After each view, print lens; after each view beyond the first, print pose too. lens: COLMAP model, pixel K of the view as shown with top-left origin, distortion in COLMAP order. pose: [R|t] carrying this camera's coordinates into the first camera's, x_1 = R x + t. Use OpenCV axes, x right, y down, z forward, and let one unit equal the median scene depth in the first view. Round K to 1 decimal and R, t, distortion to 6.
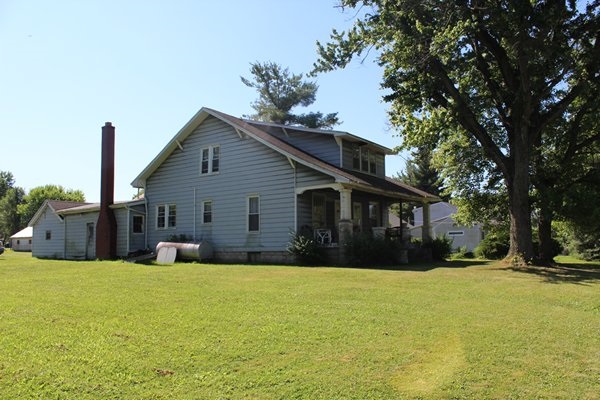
lens RADIAL K [[494.9, 0, 303.8], [0, 494.9, 201.8], [0, 0, 1]] dist [-0.168674, 0.155101]
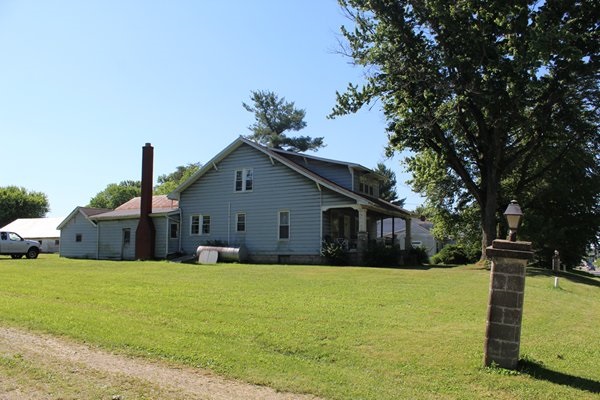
lens RADIAL K [[494.9, 0, 303.8], [0, 494.9, 201.8], [0, 0, 1]] dist [-0.168674, 0.155101]
pose [[0.991792, 0.029722, 0.124357, -0.195046], [-0.028000, 0.999487, -0.015568, -0.015820], [-0.124756, 0.011959, 0.992115, -0.246692]]
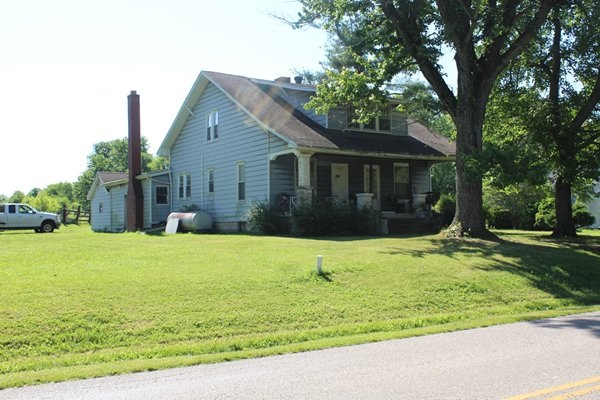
lens RADIAL K [[665.5, 0, 300.2], [0, 665.5, 218.0], [0, 0, 1]] dist [-0.095621, 0.003969]
pose [[0.932470, -0.004228, -0.361222, 0.433641], [0.035590, 0.996142, 0.080215, -0.004972], [0.359490, -0.087654, 0.929023, -0.148538]]
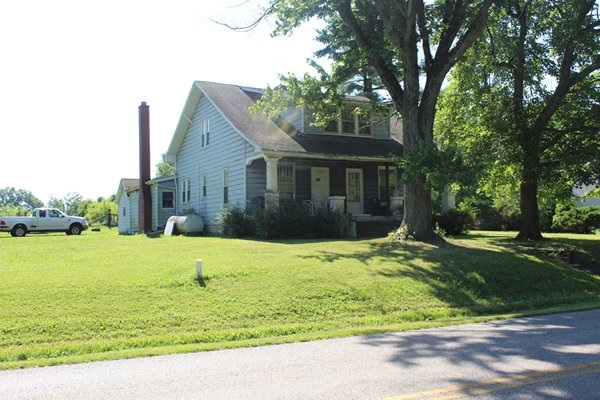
lens RADIAL K [[619.1, 0, 299.6], [0, 619.1, 221.5], [0, 0, 1]] dist [-0.118837, 0.002840]
pose [[0.888842, -0.005819, -0.458177, 0.552250], [0.046360, 0.995930, 0.077287, 0.005261], [0.455863, -0.089937, 0.885494, -0.033351]]
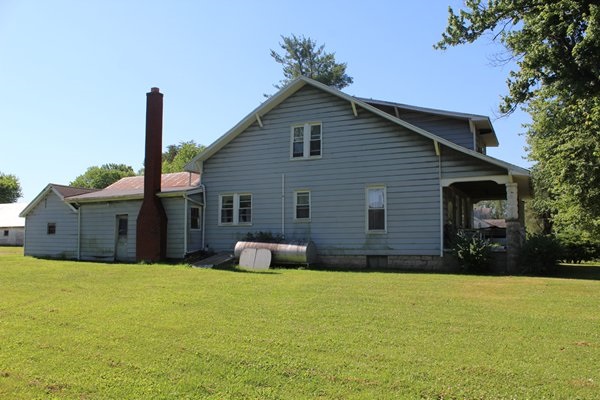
lens RADIAL K [[494.9, 0, 303.8], [0, 494.9, 201.8], [0, 0, 1]] dist [-0.168674, 0.155101]
pose [[0.986328, 0.027262, 0.162524, -0.325928], [-0.029186, 0.999529, 0.009460, 0.007731], [-0.162190, -0.014074, 0.986659, 0.198464]]
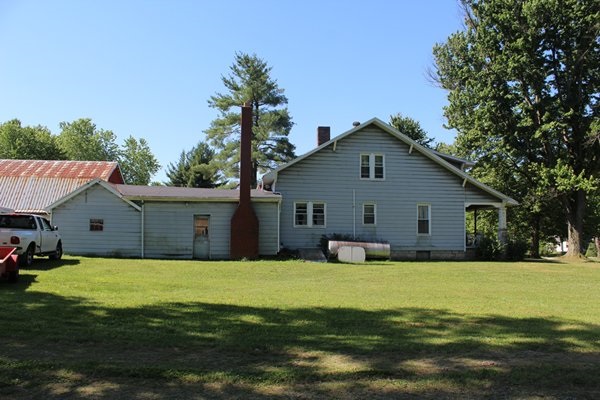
lens RADIAL K [[494.9, 0, 303.8], [0, 494.9, 201.8], [0, 0, 1]] dist [-0.168674, 0.155101]
pose [[0.737302, 0.068518, 0.672080, -1.036731], [-0.085257, 0.996327, -0.008044, 0.015048], [-0.670162, -0.051369, 0.740435, 0.289515]]
